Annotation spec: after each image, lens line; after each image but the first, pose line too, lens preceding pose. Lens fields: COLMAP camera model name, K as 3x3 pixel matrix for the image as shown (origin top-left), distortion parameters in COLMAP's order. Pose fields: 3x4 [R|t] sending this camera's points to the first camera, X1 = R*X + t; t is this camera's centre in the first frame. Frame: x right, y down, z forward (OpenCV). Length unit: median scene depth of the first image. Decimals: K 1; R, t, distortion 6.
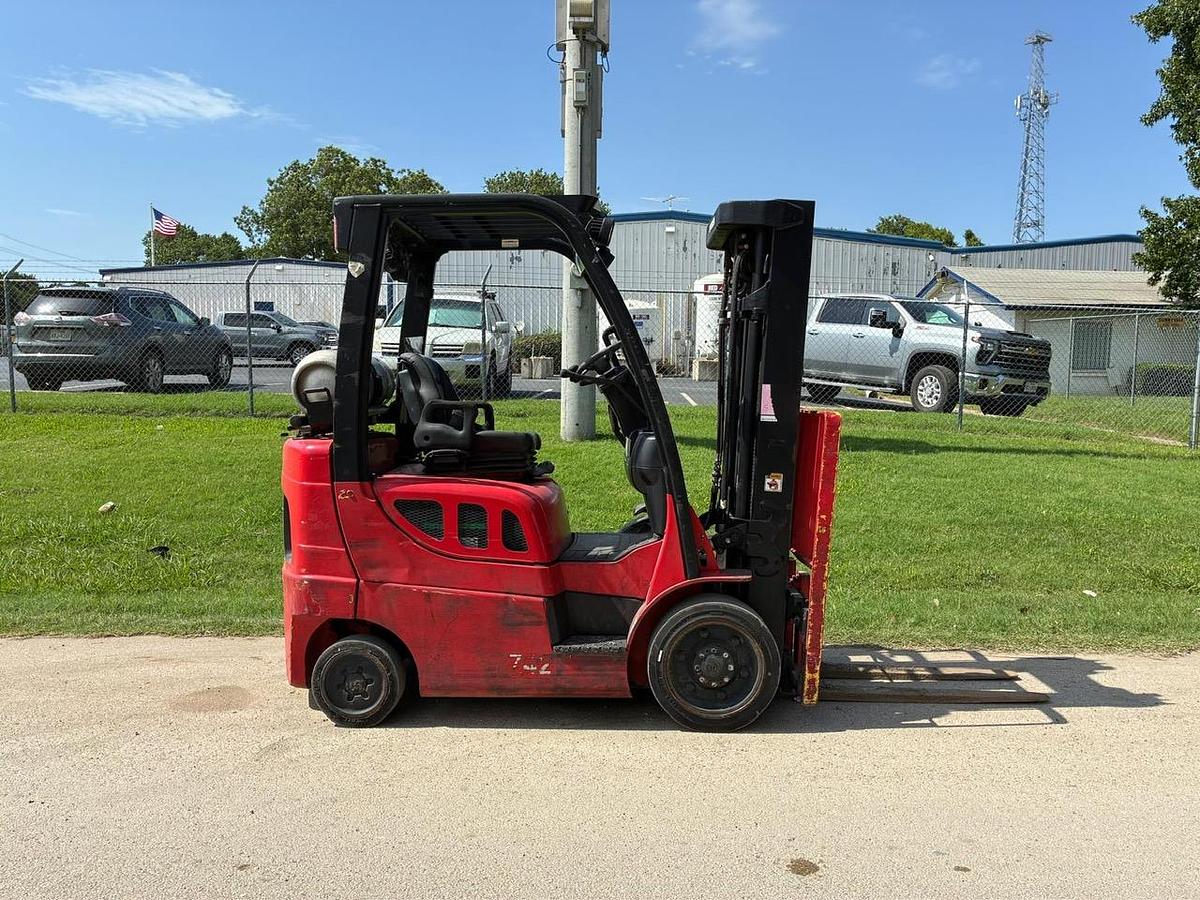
lens RADIAL K [[914.8, 0, 606.9], [0, 914.8, 444.4], [0, 0, 1]] dist [0.032852, -0.048641]
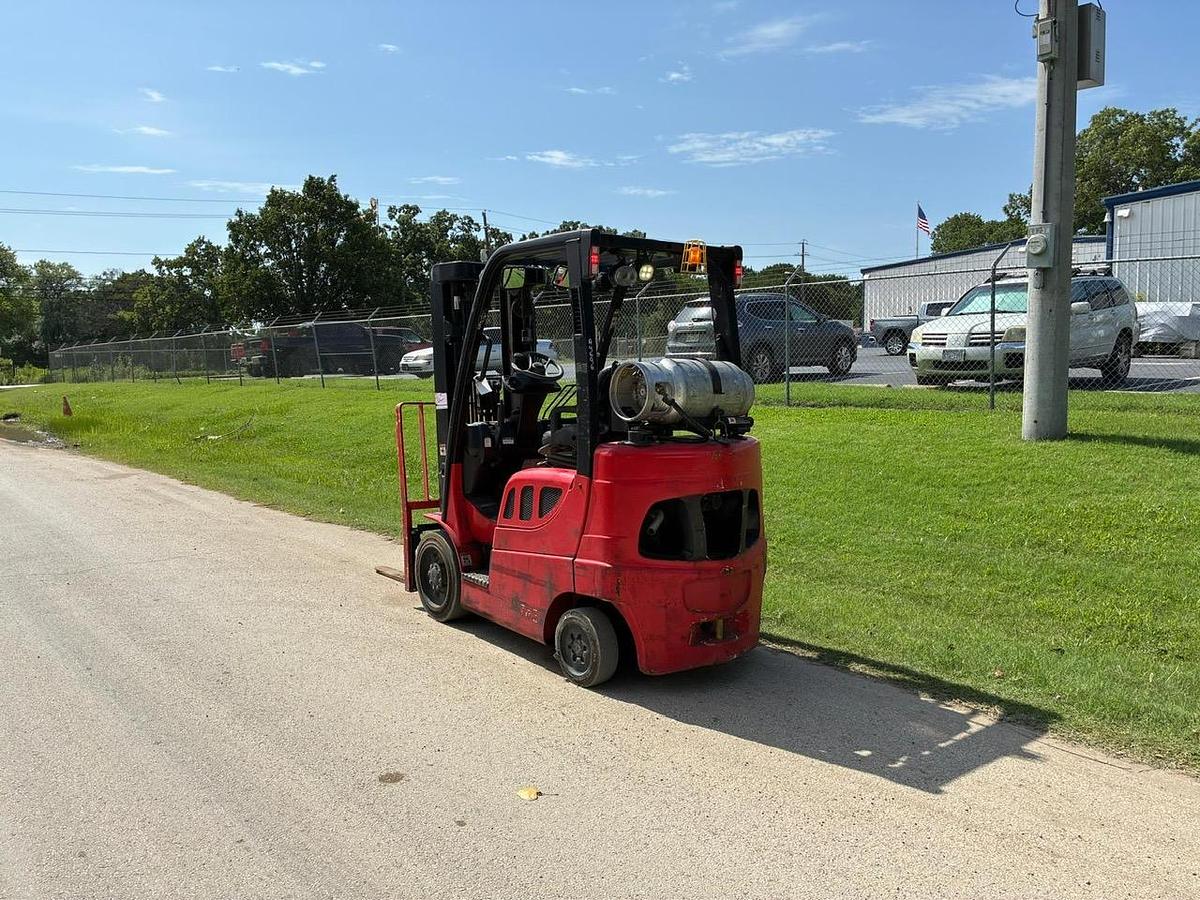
lens RADIAL K [[914.8, 0, 601.4], [0, 914.8, 443.1], [0, 0, 1]] dist [0.032852, -0.048641]
pose [[0.669207, 0.050650, -0.741348, 0.272579], [-0.039186, 0.998692, 0.032859, -0.011077], [0.742042, 0.007061, 0.670316, 0.074872]]
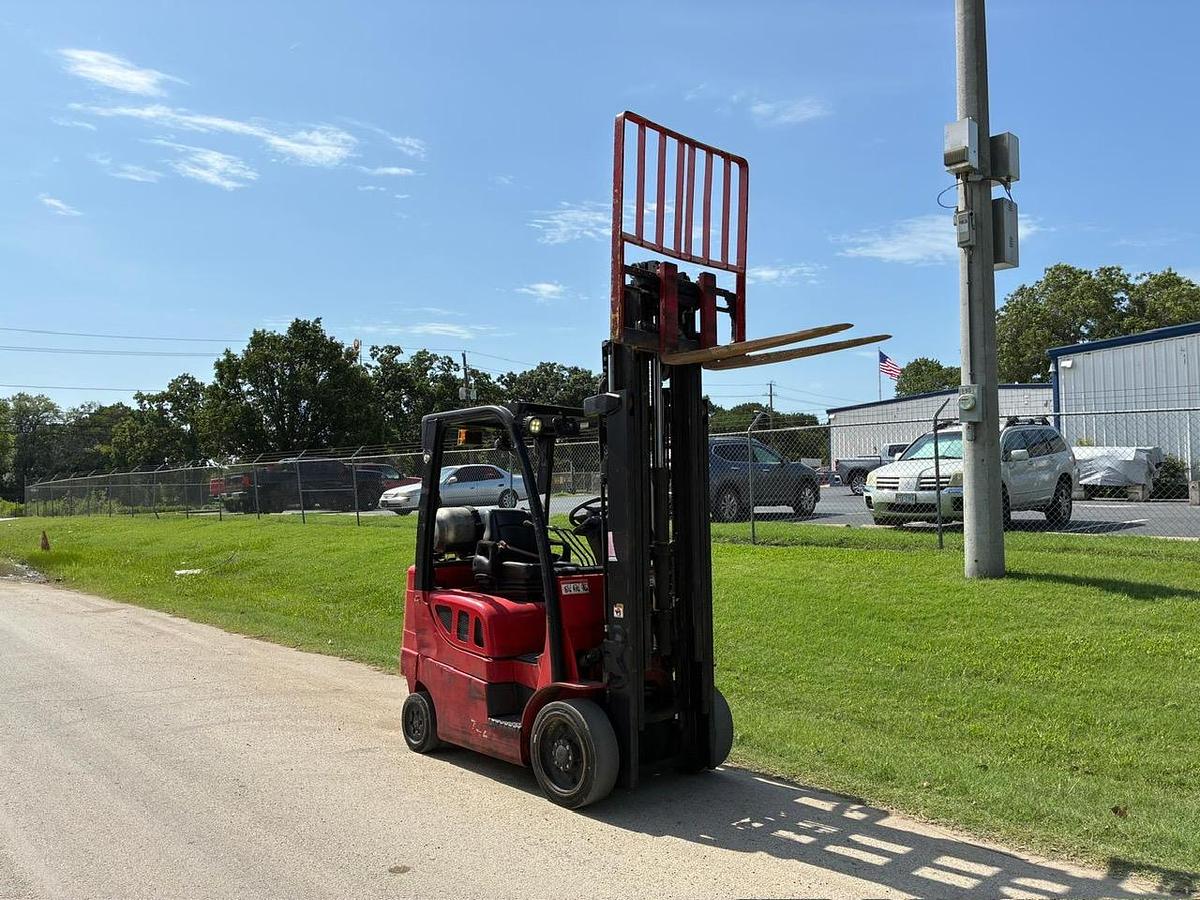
lens RADIAL K [[914.8, 0, 599.7], [0, 914.8, 440.1], [0, 0, 1]] dist [0.032852, -0.048641]
pose [[0.688703, -0.055293, -0.722932, 0.316521], [-0.044470, 0.991989, -0.118236, -0.012832], [0.723678, 0.113579, 0.680727, 0.031502]]
